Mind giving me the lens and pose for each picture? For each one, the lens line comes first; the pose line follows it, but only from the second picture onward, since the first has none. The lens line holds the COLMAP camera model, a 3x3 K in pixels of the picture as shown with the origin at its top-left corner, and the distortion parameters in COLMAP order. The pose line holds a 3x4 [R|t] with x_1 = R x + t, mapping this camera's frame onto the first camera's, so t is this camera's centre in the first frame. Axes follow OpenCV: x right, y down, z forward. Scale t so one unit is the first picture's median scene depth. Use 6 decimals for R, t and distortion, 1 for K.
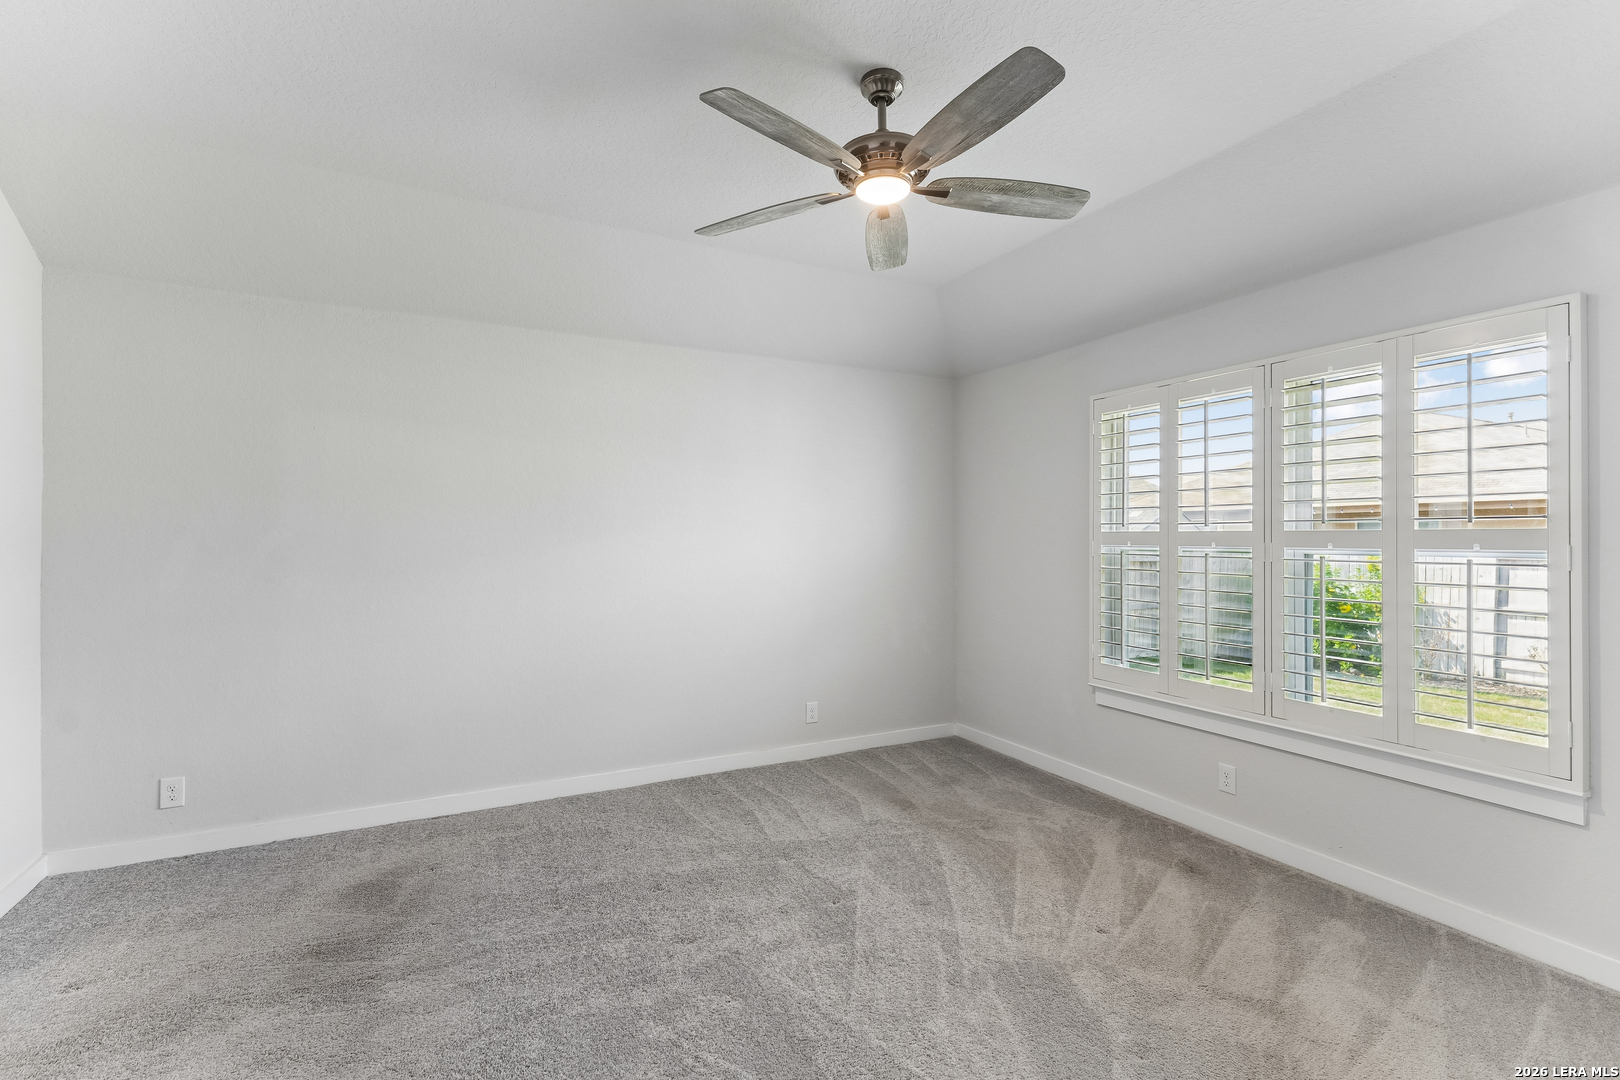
lens RADIAL K [[734.5, 0, 808.5], [0, 734.5, 531.3], [0, 0, 1]] dist [0.009330, -0.002546]
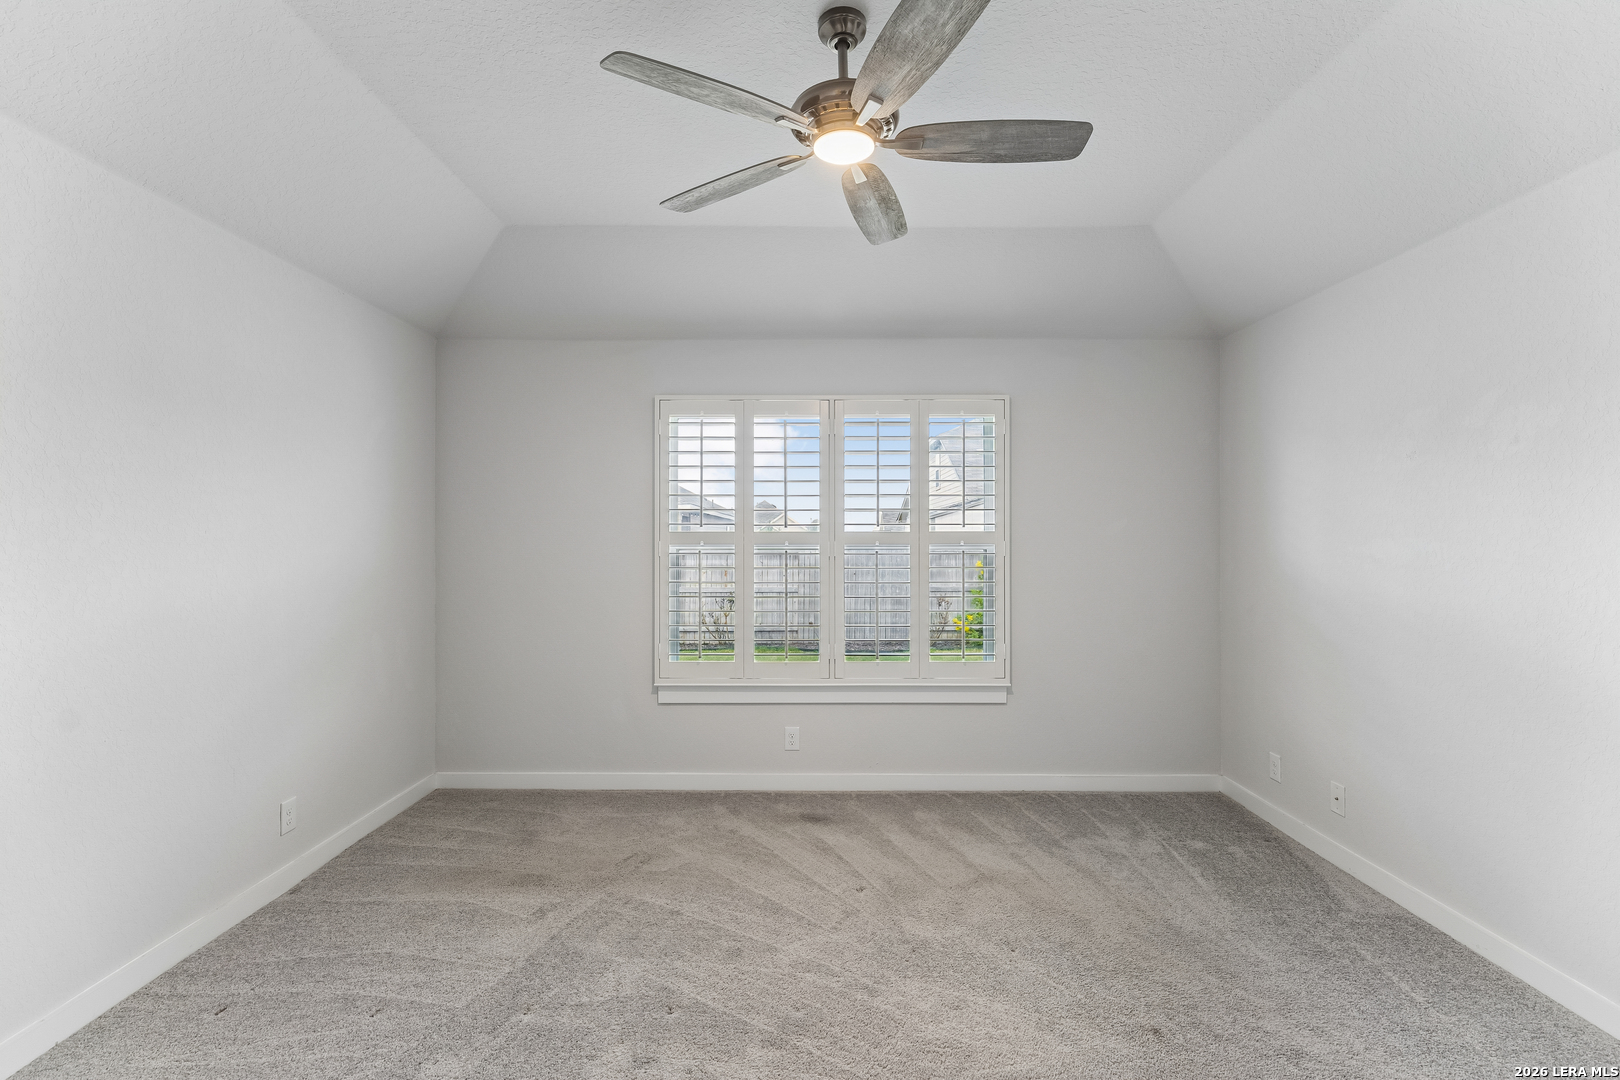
lens RADIAL K [[734.5, 0, 810.5], [0, 734.5, 533.6], [0, 0, 1]] dist [0.009330, -0.002546]
pose [[0.461230, 0.003051, 0.887275, -0.382018], [-0.006110, 0.999981, -0.000262, 0.001957], [-0.887260, -0.005301, 0.461240, 0.337876]]
